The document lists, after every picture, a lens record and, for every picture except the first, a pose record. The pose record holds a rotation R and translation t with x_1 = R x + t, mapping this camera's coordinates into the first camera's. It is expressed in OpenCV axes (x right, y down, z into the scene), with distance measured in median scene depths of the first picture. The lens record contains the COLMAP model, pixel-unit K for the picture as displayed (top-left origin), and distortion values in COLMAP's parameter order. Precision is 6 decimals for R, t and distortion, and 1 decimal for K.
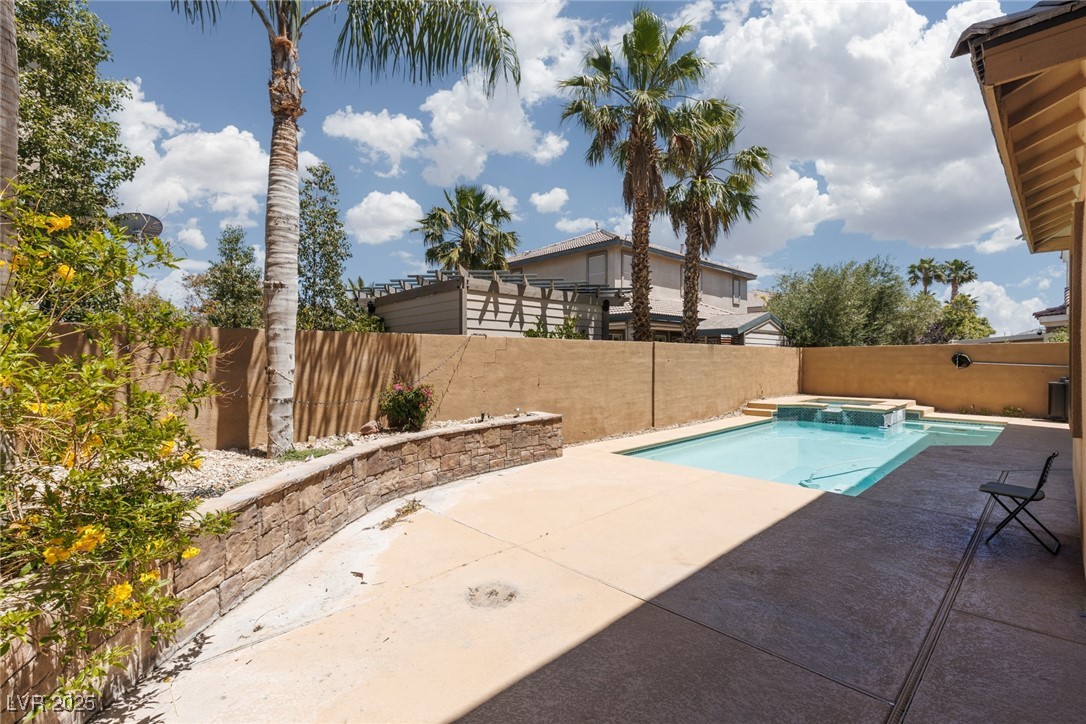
lens RADIAL K [[500.9, 0, 550.7], [0, 500.9, 361.8], [0, 0, 1]] dist [0.009212, -0.000395]
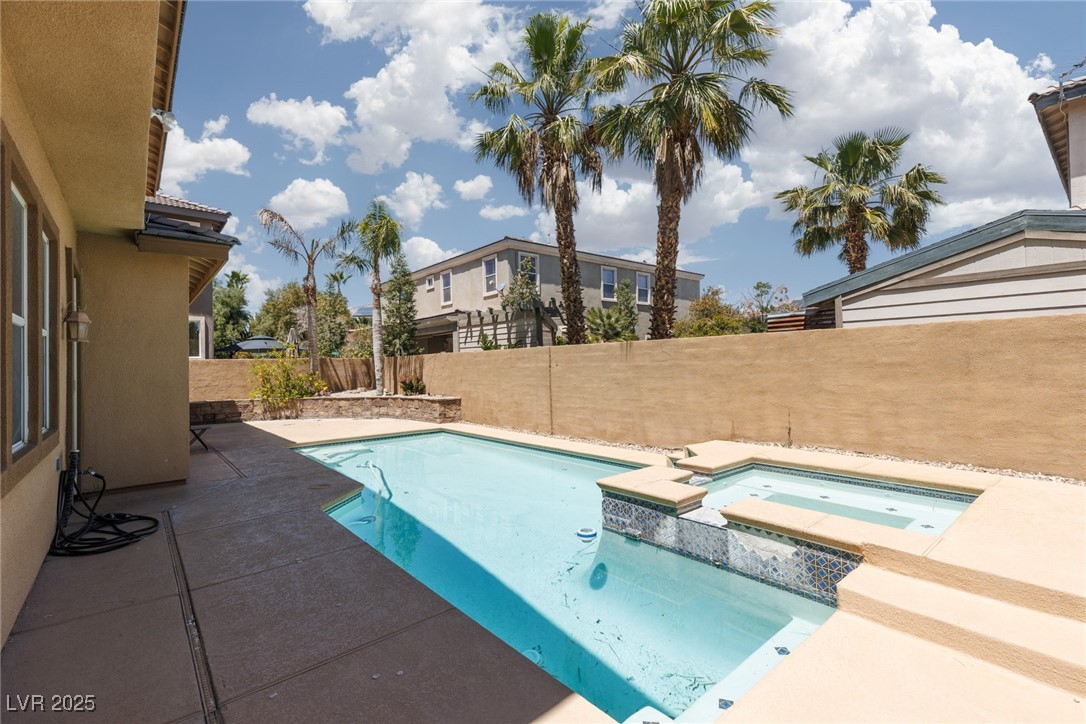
lens RADIAL K [[489.5, 0, 543.4], [0, 489.5, 354.7], [0, 0, 1]] dist [0.001160, -0.000199]
pose [[-0.083404, -0.016671, -0.996376, 1.027186], [0.012736, 0.999761, -0.017793, -0.004923], [0.996434, -0.014174, -0.083172, 0.940274]]
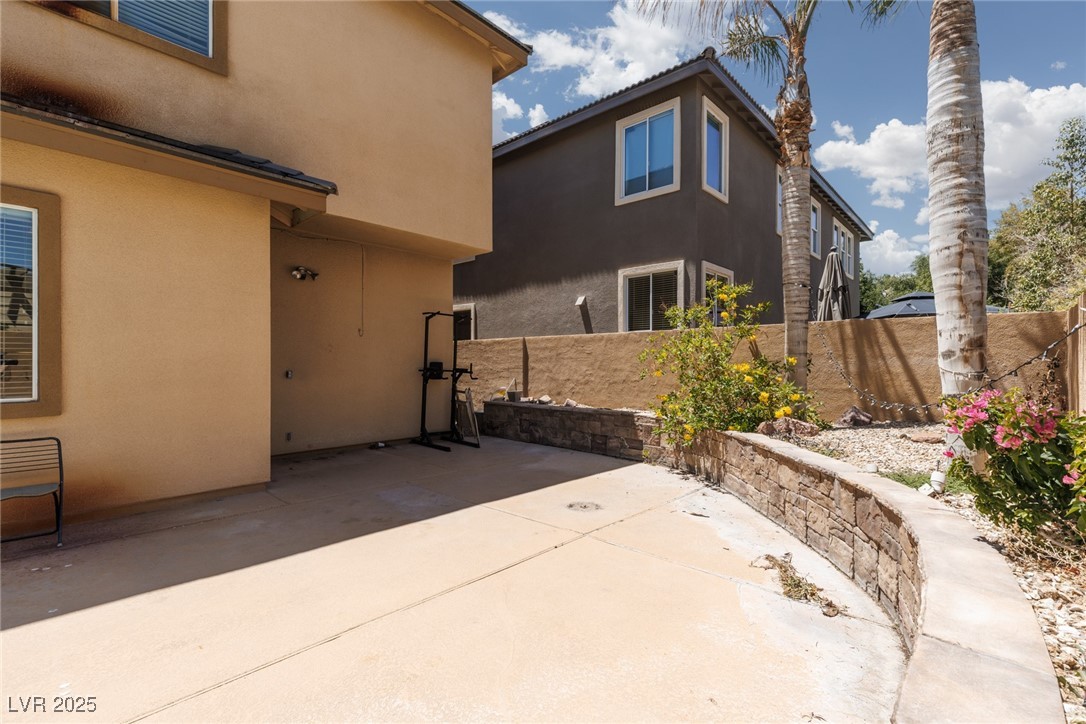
lens RADIAL K [[488.3, 0, 543.0], [0, 488.3, 362.0], [0, 0, 1]] dist [0.005663, 0.000231]
pose [[-0.998681, -0.000405, -0.051345, 0.020570], [-0.000785, 0.999972, 0.007382, 0.009652], [0.051341, 0.007413, -0.998654, 0.653523]]
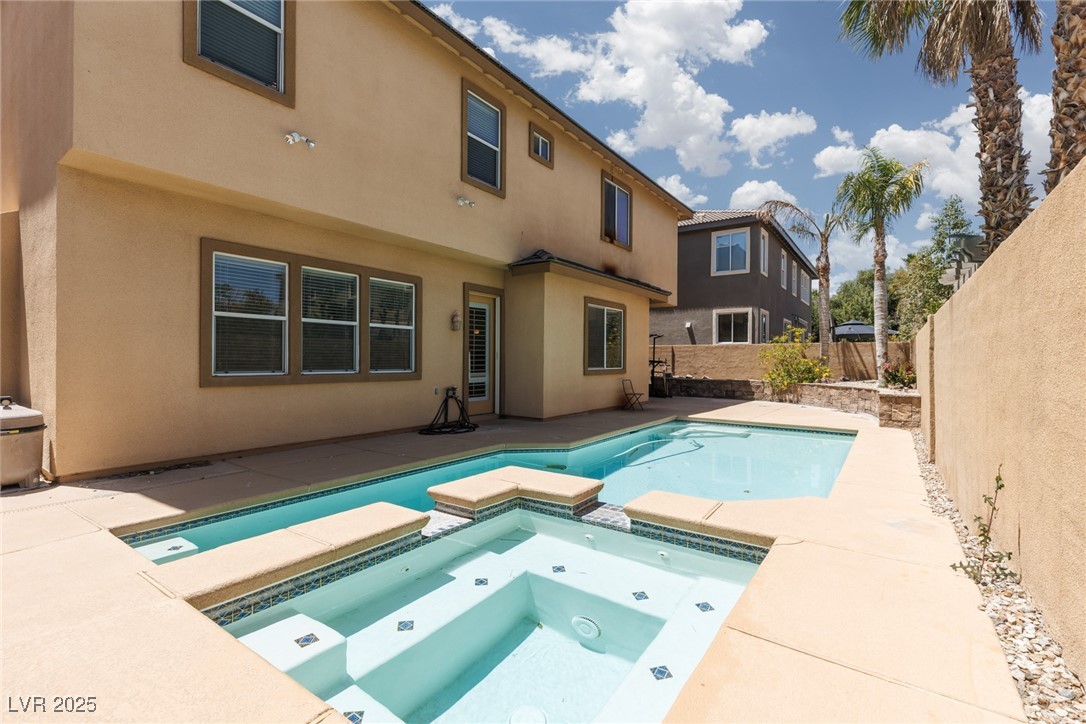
lens RADIAL K [[482.5, 0, 549.1], [0, 482.5, 359.0], [0, 0, 1]] dist [0.011727, -0.000089]
pose [[-0.984063, -0.004722, -0.177760, 0.667098], [-0.006228, 0.999949, 0.007917, 0.009631], [0.177714, 0.008898, -0.984042, 1.296136]]
